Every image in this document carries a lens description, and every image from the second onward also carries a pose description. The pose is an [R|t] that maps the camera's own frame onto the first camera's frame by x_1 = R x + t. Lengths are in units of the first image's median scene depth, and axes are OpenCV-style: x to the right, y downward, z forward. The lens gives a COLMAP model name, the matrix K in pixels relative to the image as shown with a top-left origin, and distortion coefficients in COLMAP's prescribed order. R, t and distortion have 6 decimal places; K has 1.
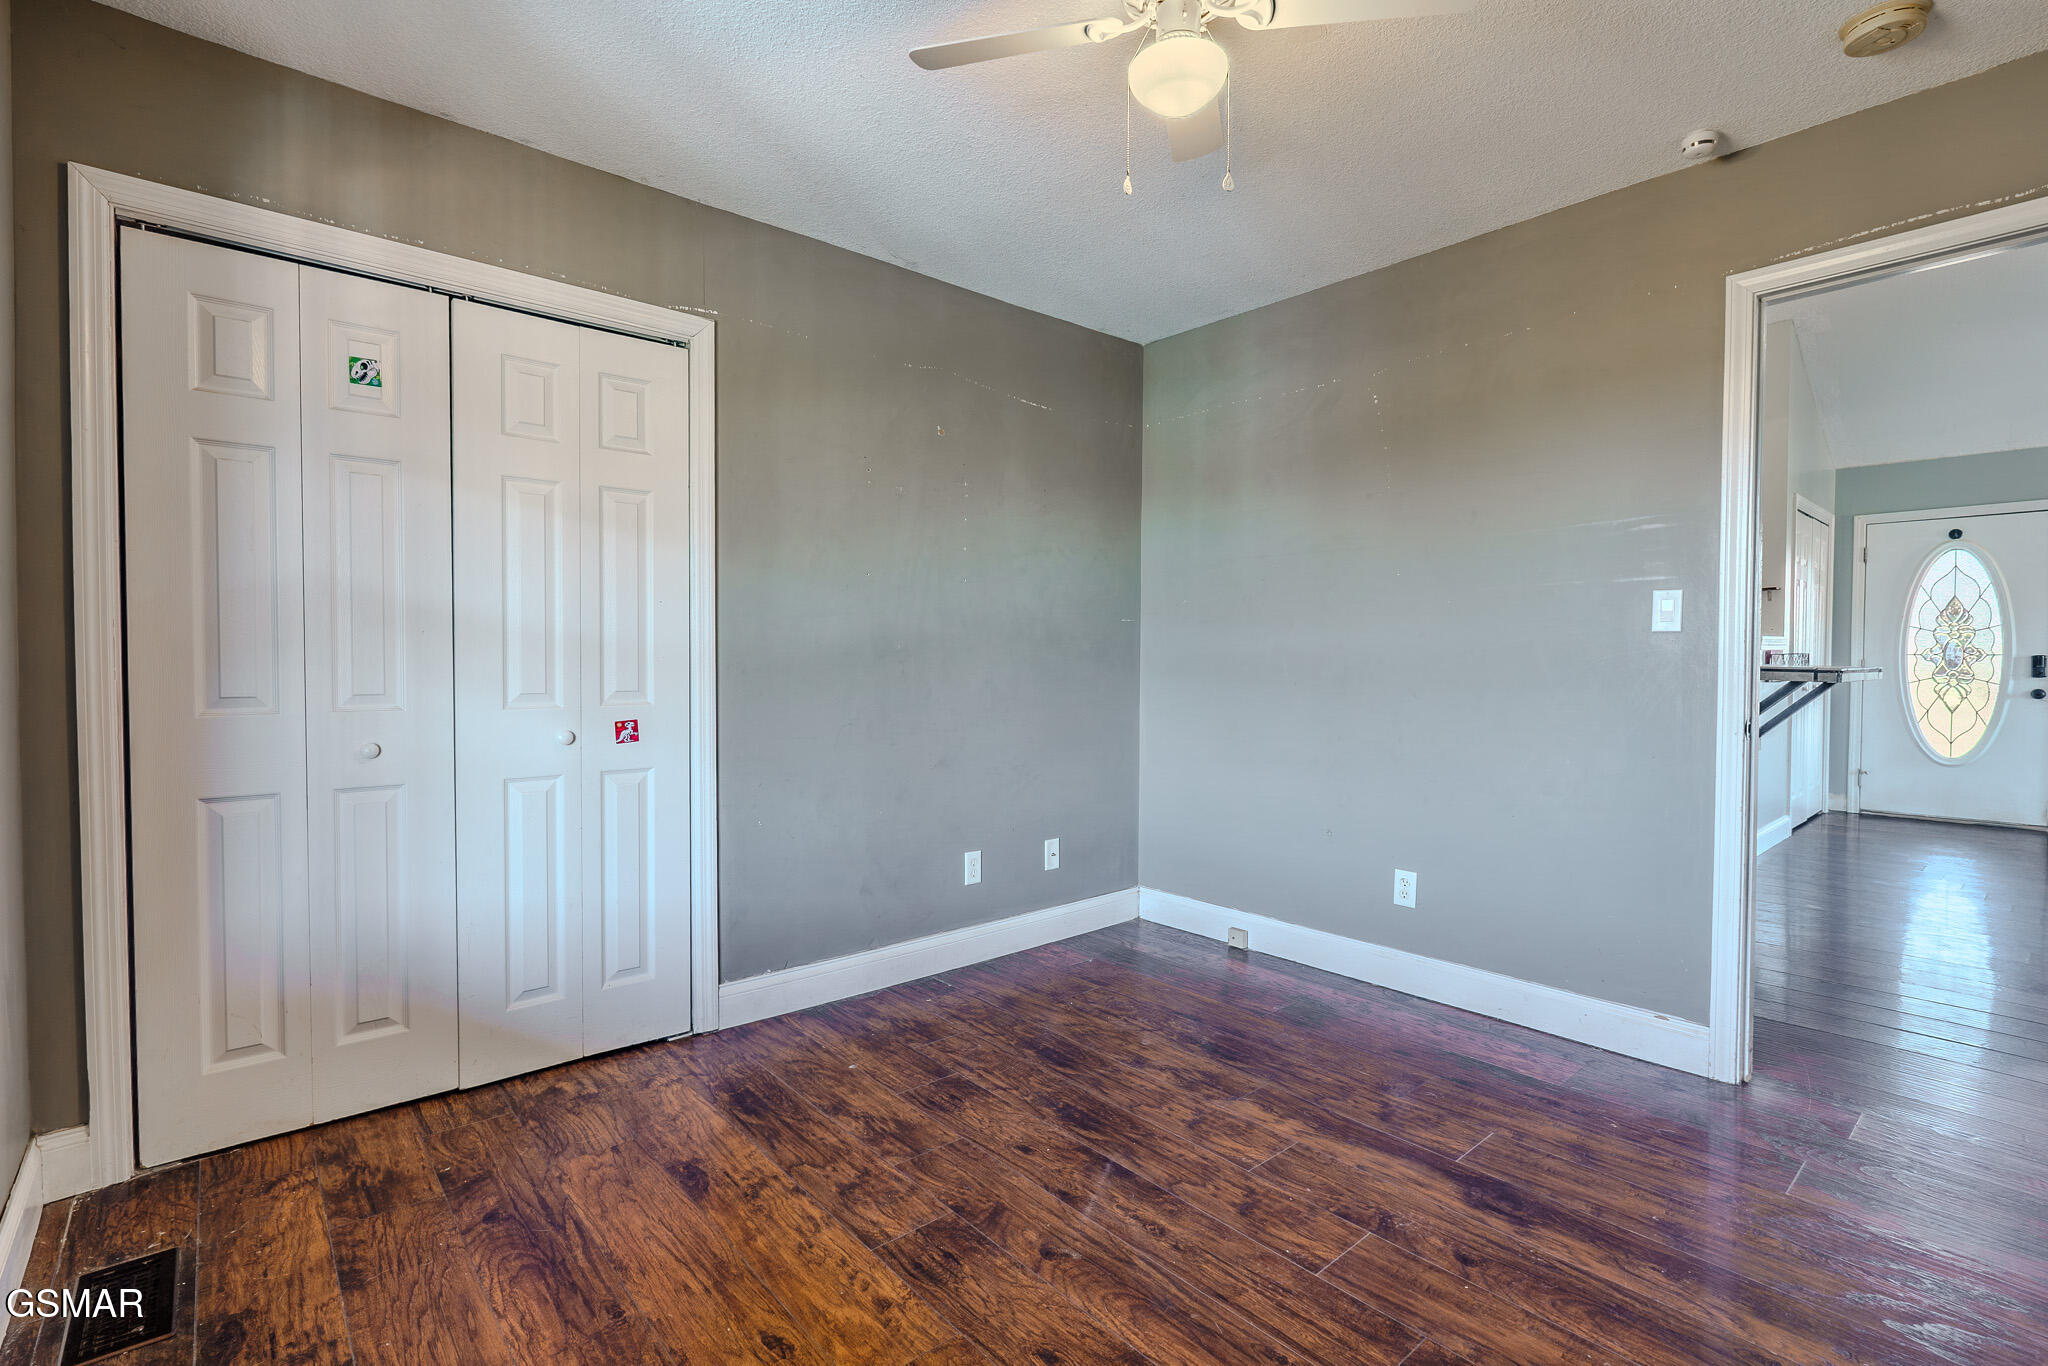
lens RADIAL K [[935.2, 0, 1013.9], [0, 935.2, 678.0], [0, 0, 1]] dist [-0.008750, 0.001326]
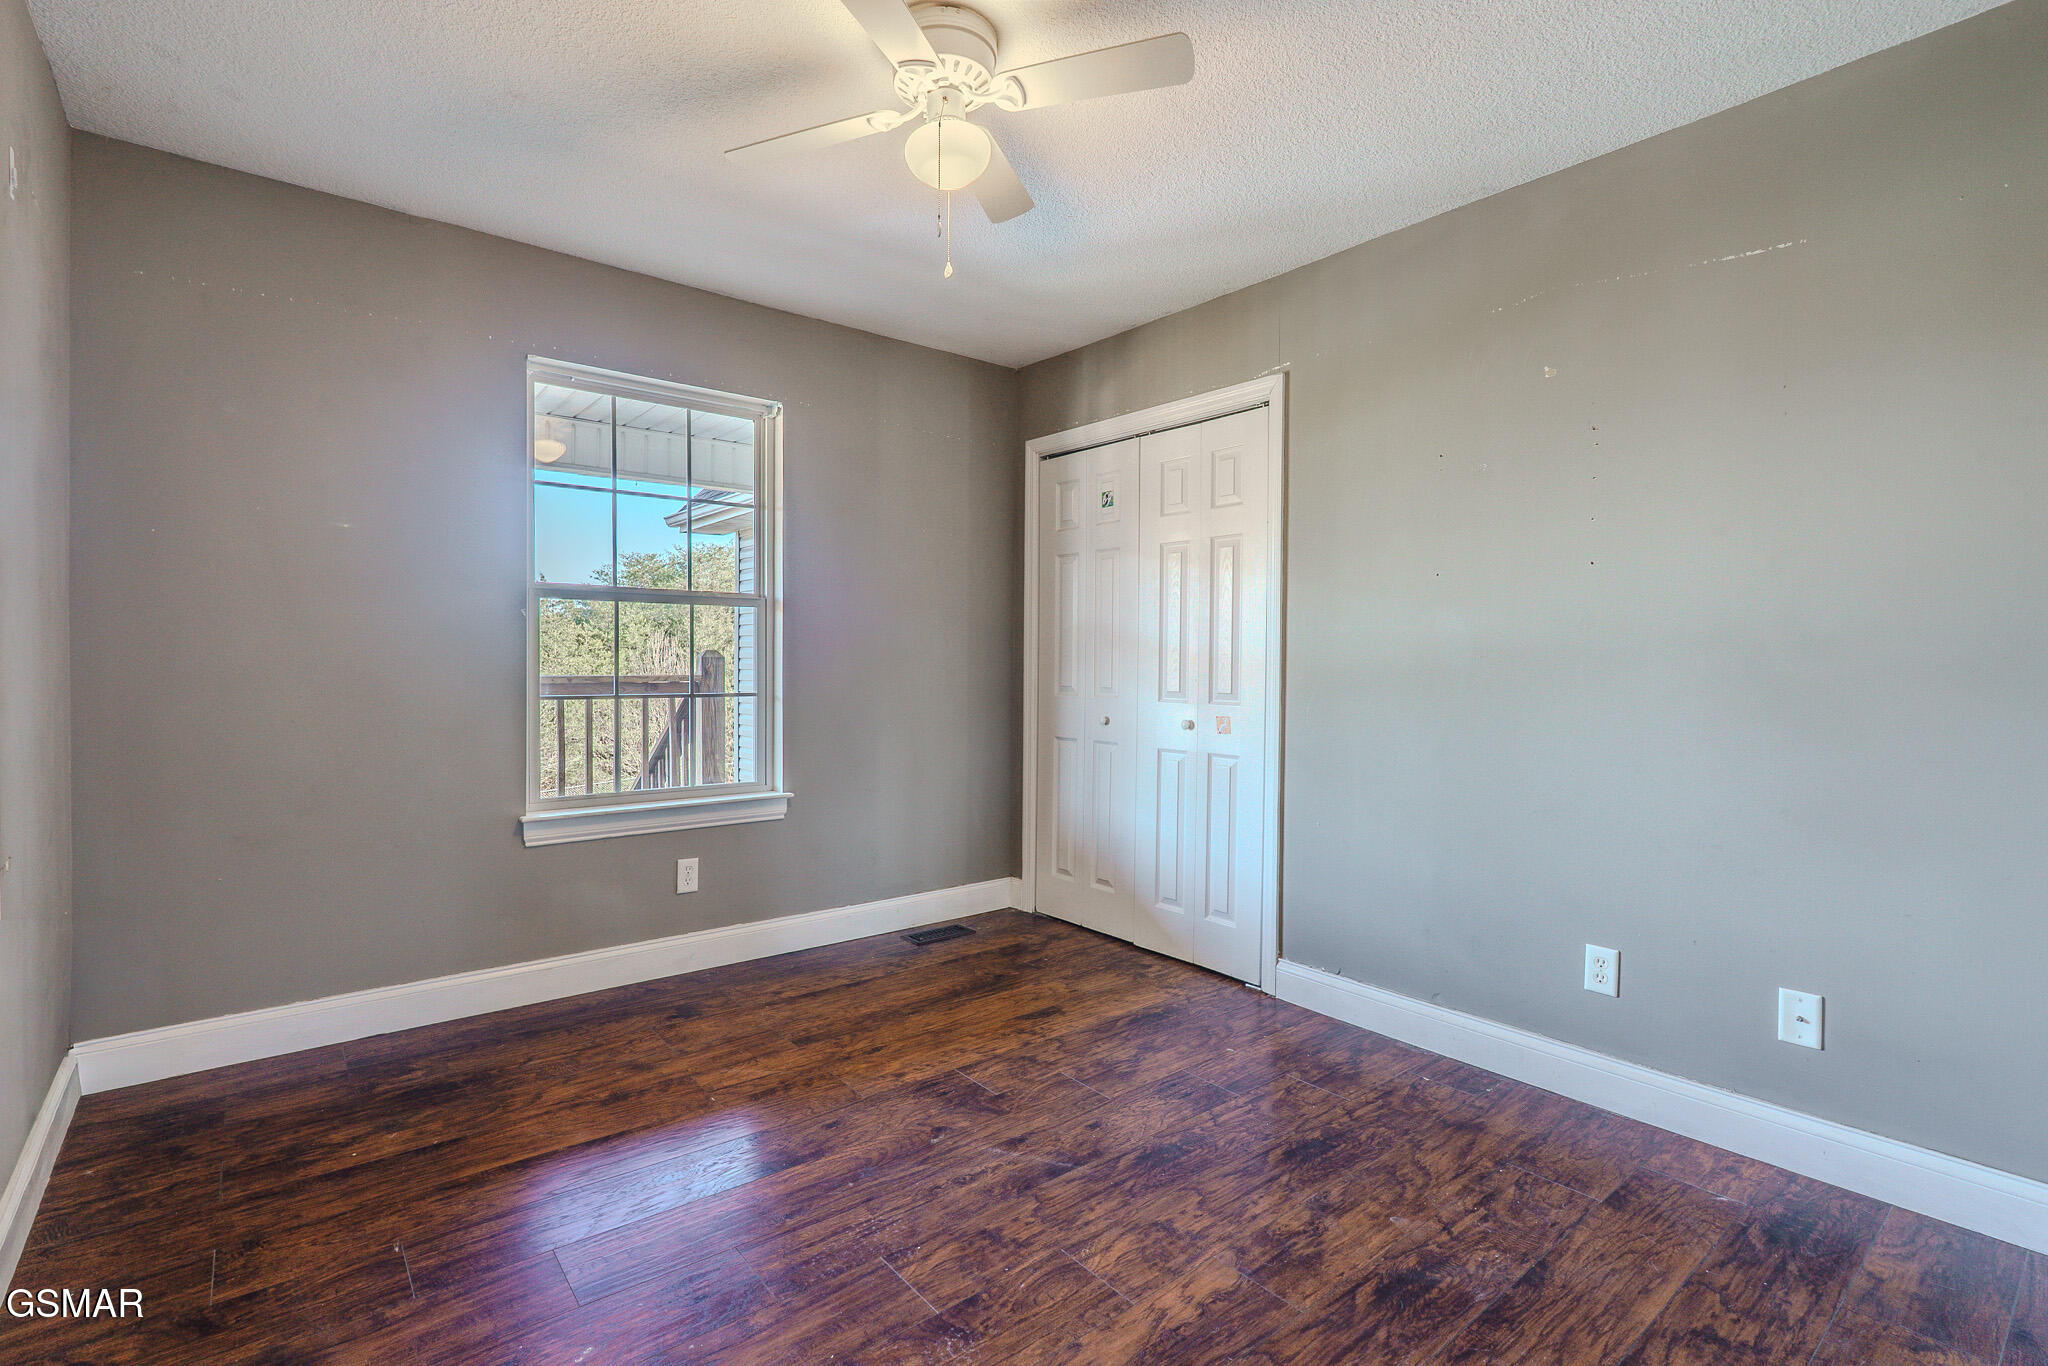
lens RADIAL K [[943.2, 0, 1010.7], [0, 943.2, 676.4], [0, 0, 1]] dist [-0.004432, 0.000698]
pose [[-0.037834, 0.009443, -0.999239, 1.007757], [-0.030931, 0.999465, 0.010616, -0.015740], [0.998805, 0.031309, -0.037522, 0.861564]]
